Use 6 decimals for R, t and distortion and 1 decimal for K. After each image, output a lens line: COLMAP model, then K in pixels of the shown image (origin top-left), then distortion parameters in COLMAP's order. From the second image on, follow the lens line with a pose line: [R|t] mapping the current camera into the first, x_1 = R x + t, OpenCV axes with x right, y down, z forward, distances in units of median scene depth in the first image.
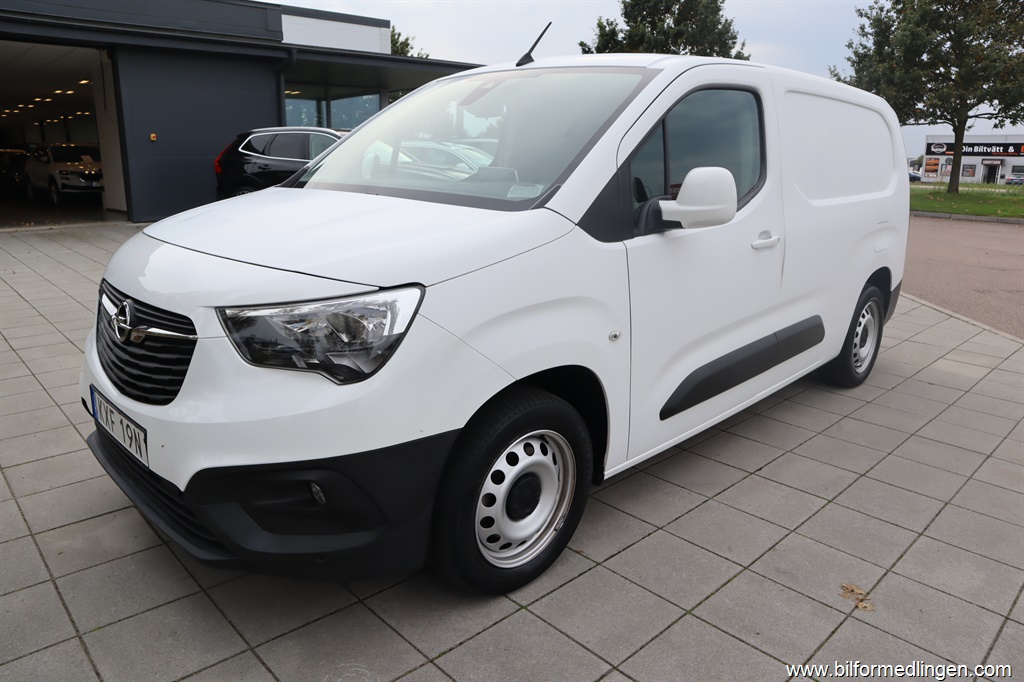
lens RADIAL K [[712.0, 0, 512.0], [0, 712.0, 341.0], [0, 0, 1]] dist [-0.135601, 0.083270]
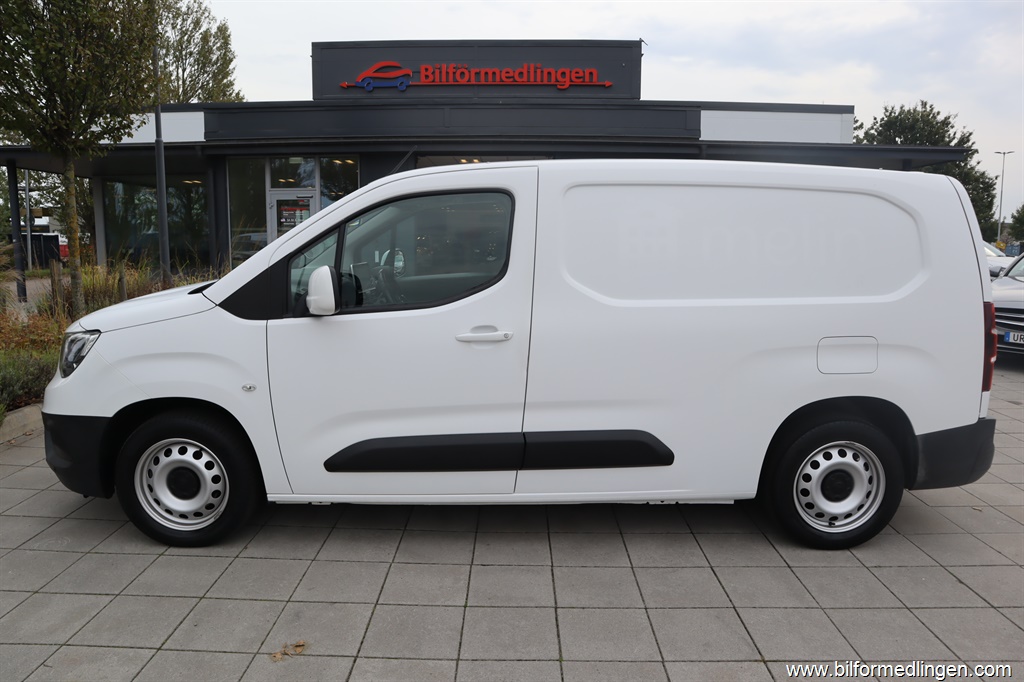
lens RADIAL K [[712.0, 0, 512.0], [0, 712.0, 341.0], [0, 0, 1]] dist [-0.135601, 0.083270]
pose [[0.713933, 0.091206, -0.694249, 1.103445], [-0.171910, 0.983966, -0.047517, -0.092005], [0.678783, 0.153273, 0.718165, 0.278219]]
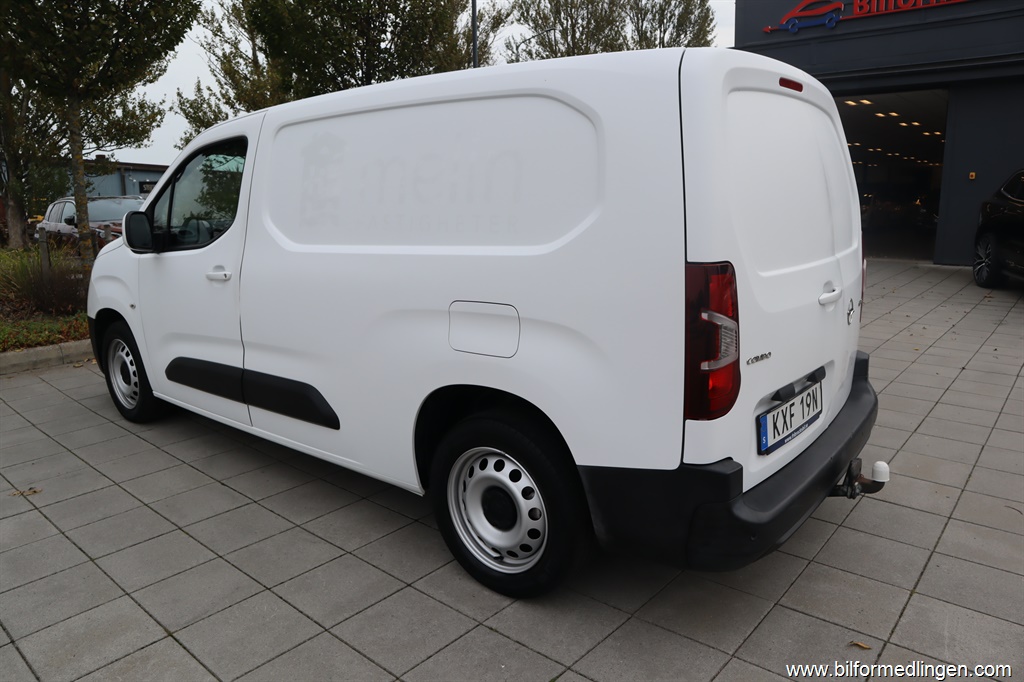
lens RADIAL K [[712.0, 0, 512.0], [0, 712.0, 341.0], [0, 0, 1]] dist [-0.135601, 0.083270]
pose [[0.096728, 0.184334, -0.978092, 1.494803], [-0.237128, 0.958672, 0.157224, -0.323429], [0.966651, 0.216725, 0.136441, 1.310909]]
